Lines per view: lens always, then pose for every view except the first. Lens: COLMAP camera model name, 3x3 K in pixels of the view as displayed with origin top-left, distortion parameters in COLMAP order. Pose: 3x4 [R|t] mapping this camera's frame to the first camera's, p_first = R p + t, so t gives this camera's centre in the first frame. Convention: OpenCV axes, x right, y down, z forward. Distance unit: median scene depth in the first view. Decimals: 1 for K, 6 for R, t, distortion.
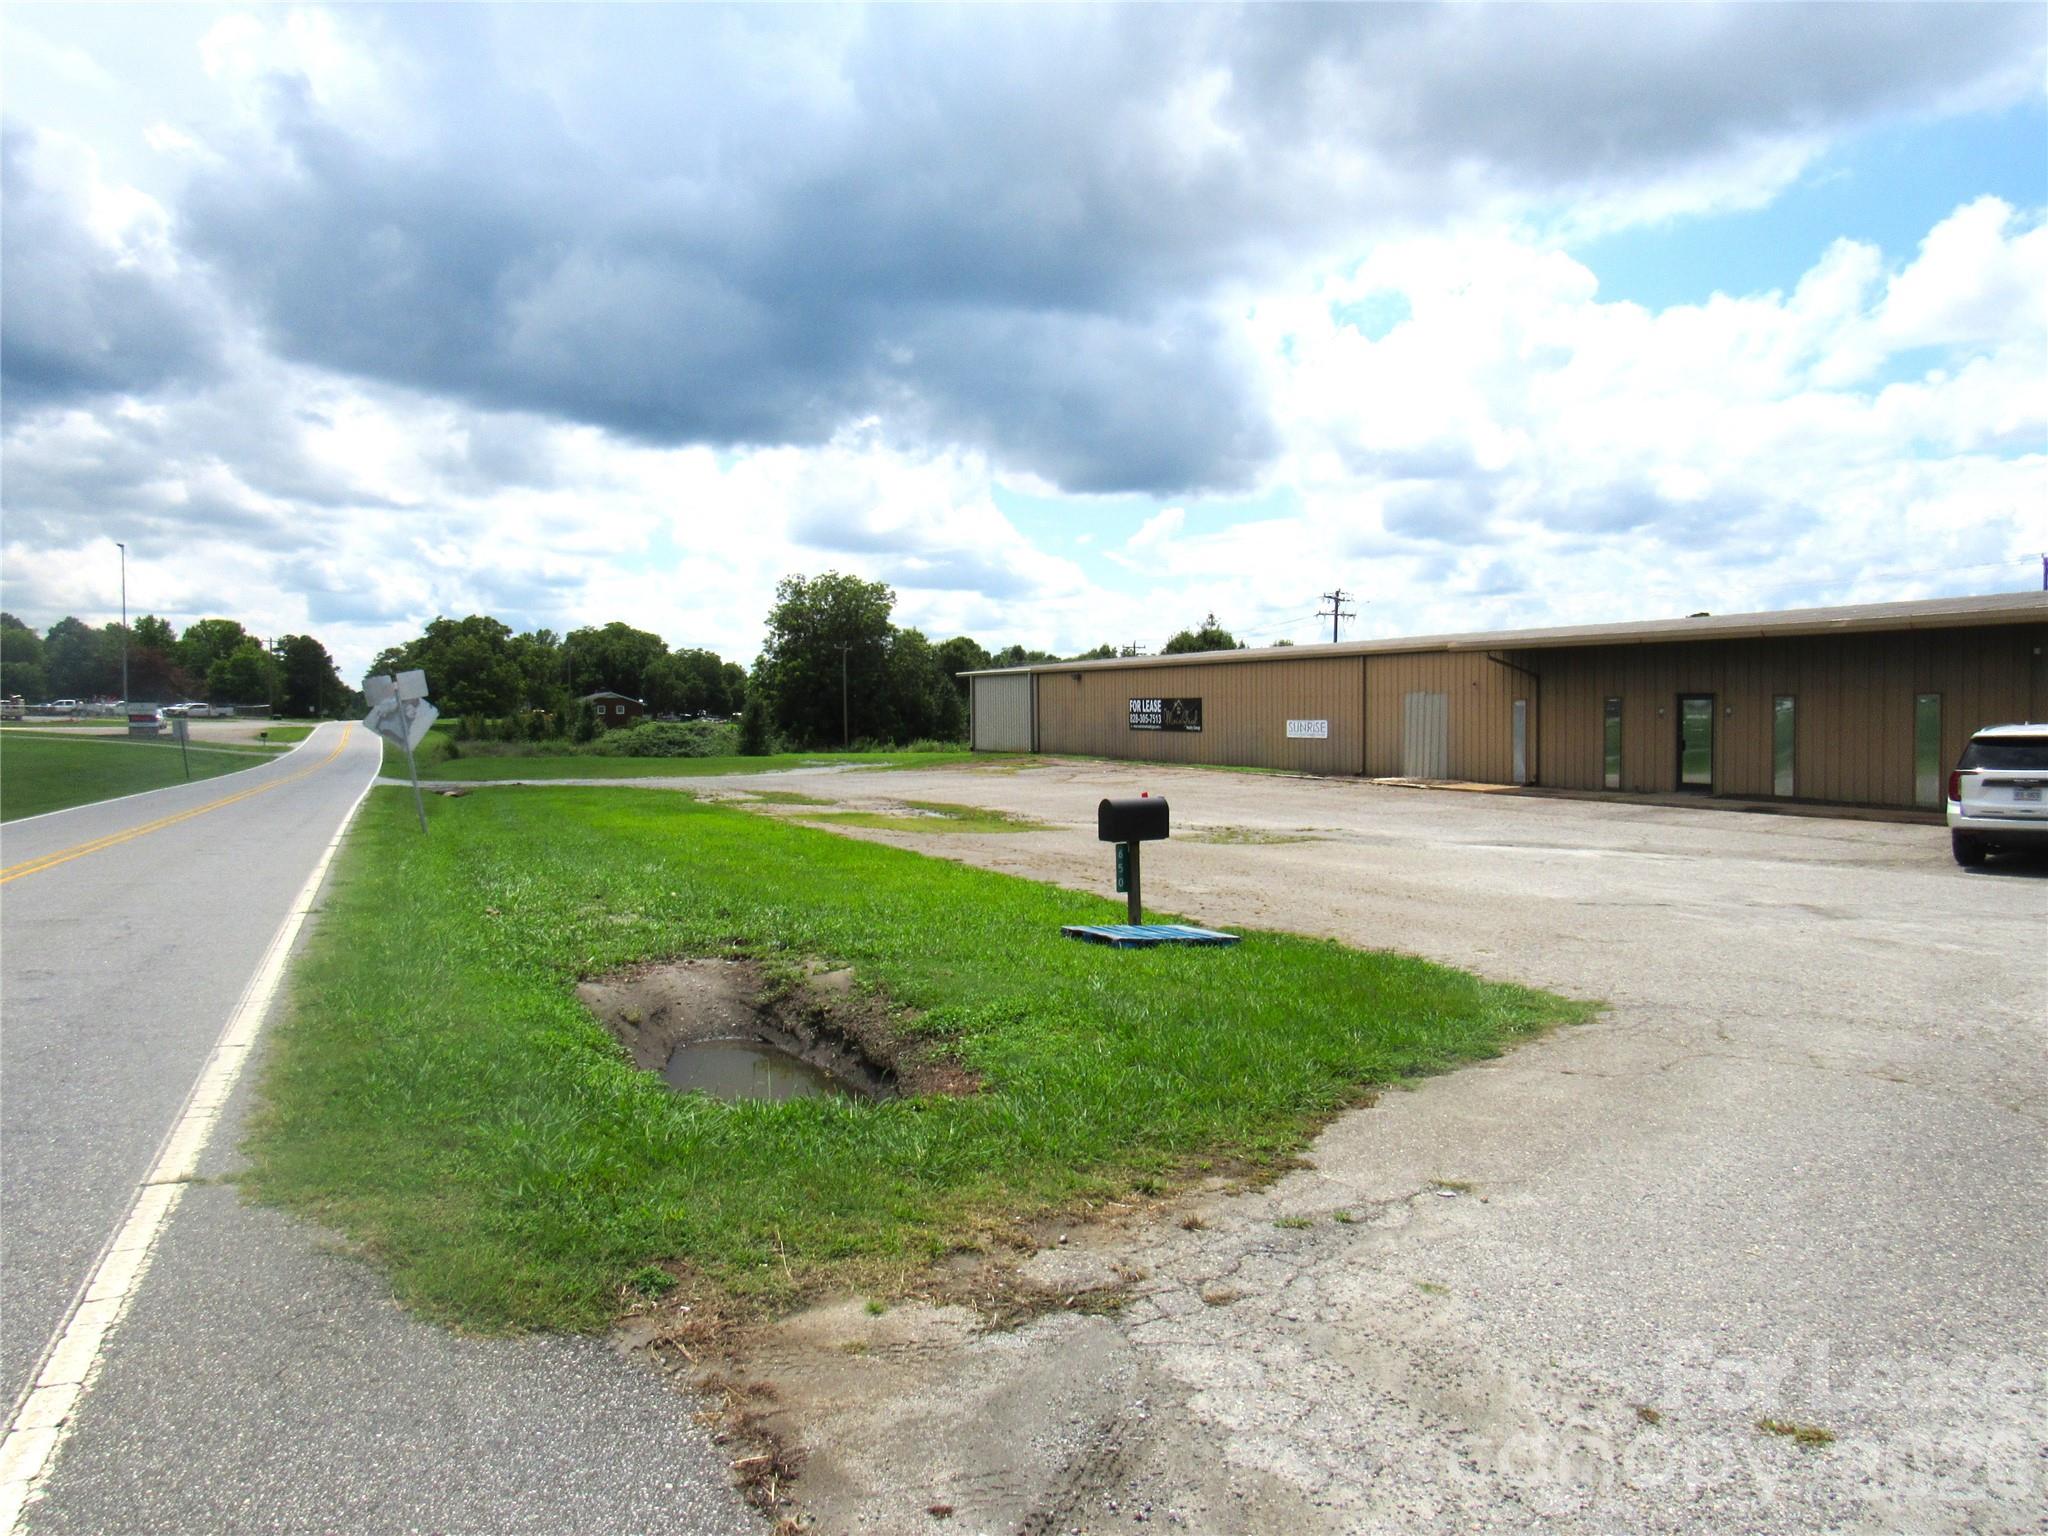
lens RADIAL K [[1469.1, 0, 1024.0], [0, 1469.1, 768.0], [0, 0, 1]] dist [-0.010714, 0.002940]
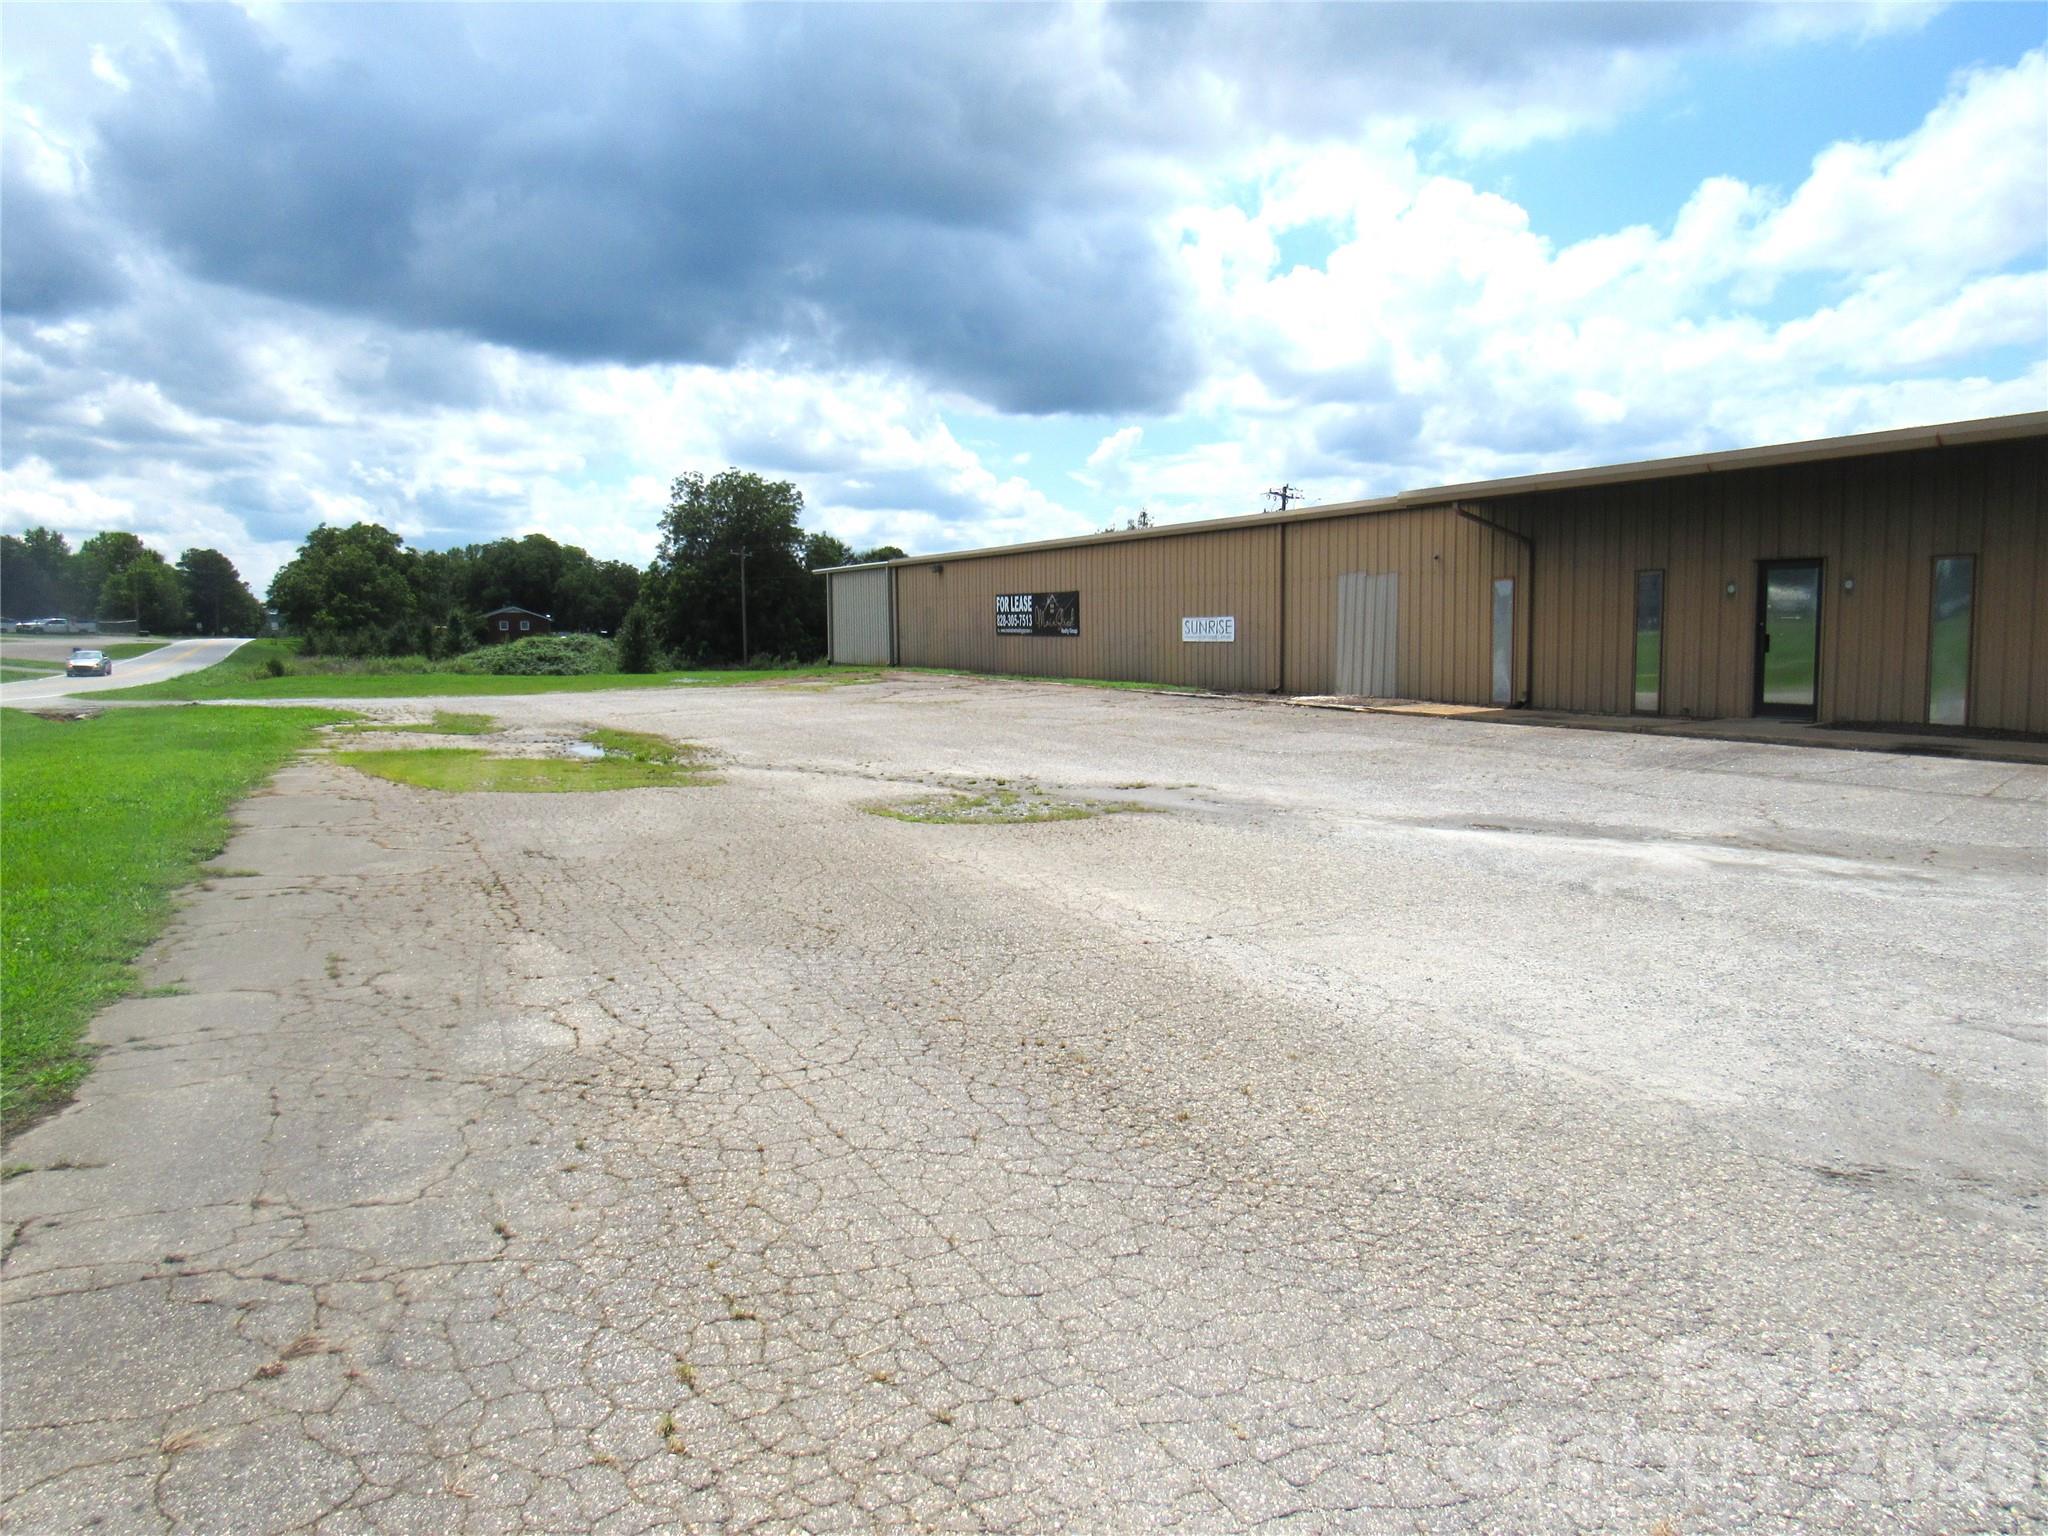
lens RADIAL K [[1512.8, 0, 1024.0], [0, 1512.8, 768.0], [0, 0, 1]] dist [-0.026619, 0.000147]
pose [[0.999510, -0.001684, 0.031256, 0.048300], [0.000046, 0.998630, 0.052325, 0.001764], [-0.031302, -0.052297, 0.998141, 0.156044]]
